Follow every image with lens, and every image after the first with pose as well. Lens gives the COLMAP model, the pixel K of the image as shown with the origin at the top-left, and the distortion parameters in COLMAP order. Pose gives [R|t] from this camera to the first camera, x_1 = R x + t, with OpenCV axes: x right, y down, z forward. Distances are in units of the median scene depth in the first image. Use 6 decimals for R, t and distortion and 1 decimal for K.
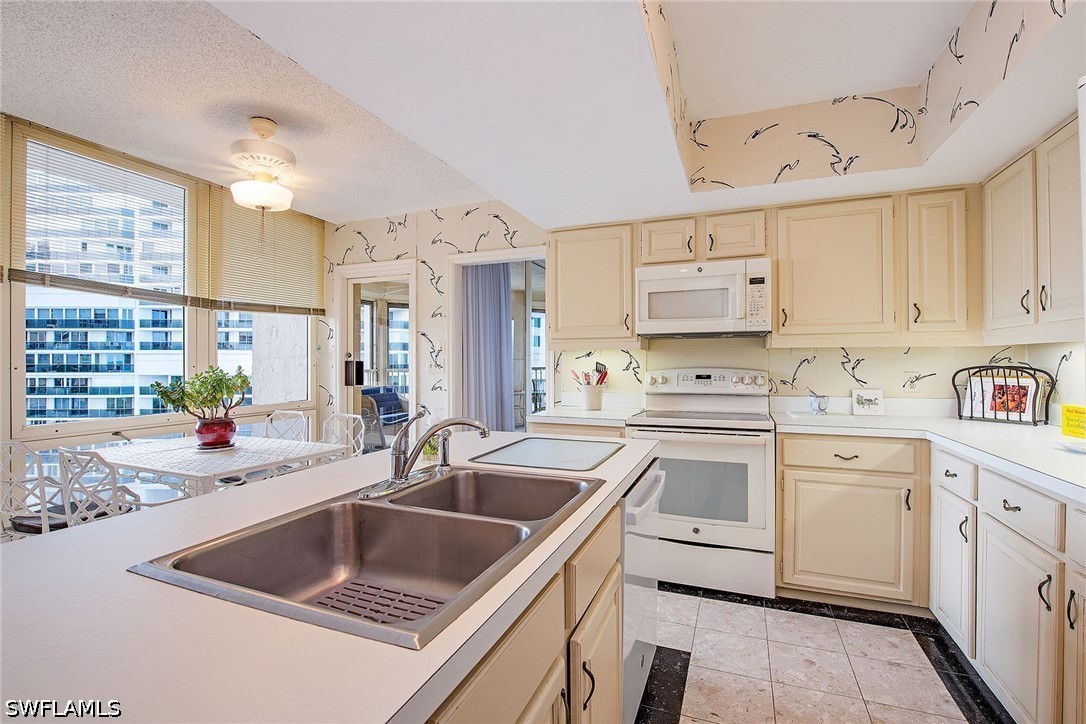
lens RADIAL K [[491.0, 0, 543.8], [0, 491.0, 362.4], [0, 0, 1]] dist [-0.000535, -0.000035]
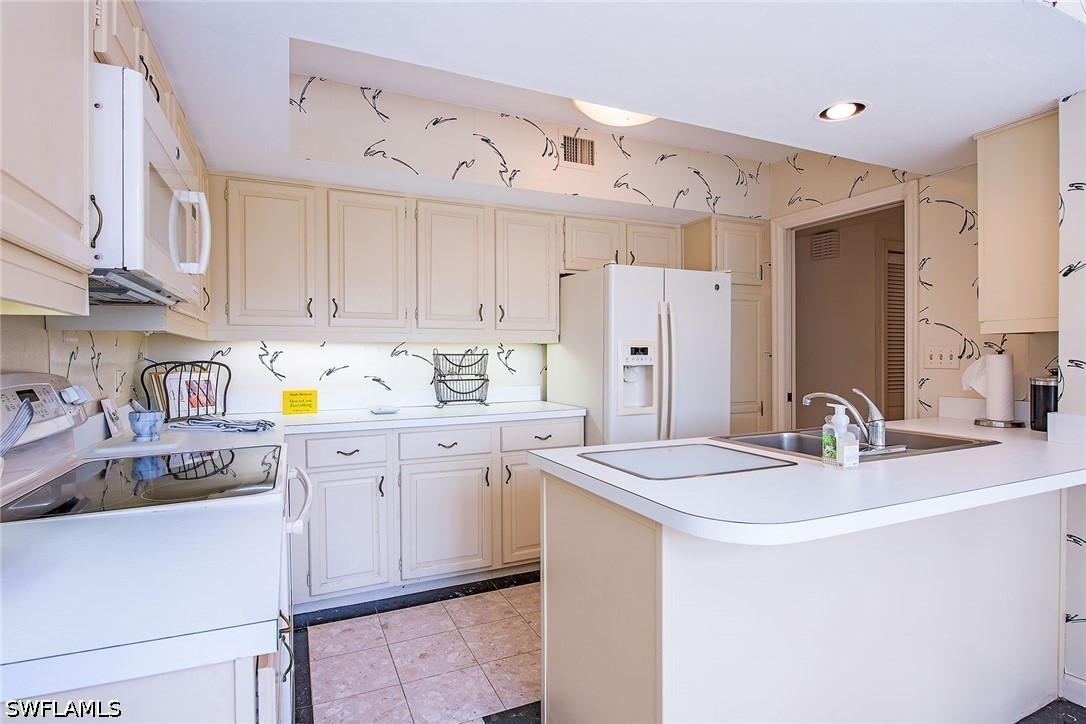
lens RADIAL K [[549.0, 0, 544.0], [0, 549.0, 362.7], [0, 0, 1]] dist [0.000421, -0.000034]
pose [[-0.730150, 0.006257, 0.683258, -0.367732], [0.009053, 0.999959, 0.000517, 0.019219], [-0.683227, 0.006563, -0.730177, 1.520761]]
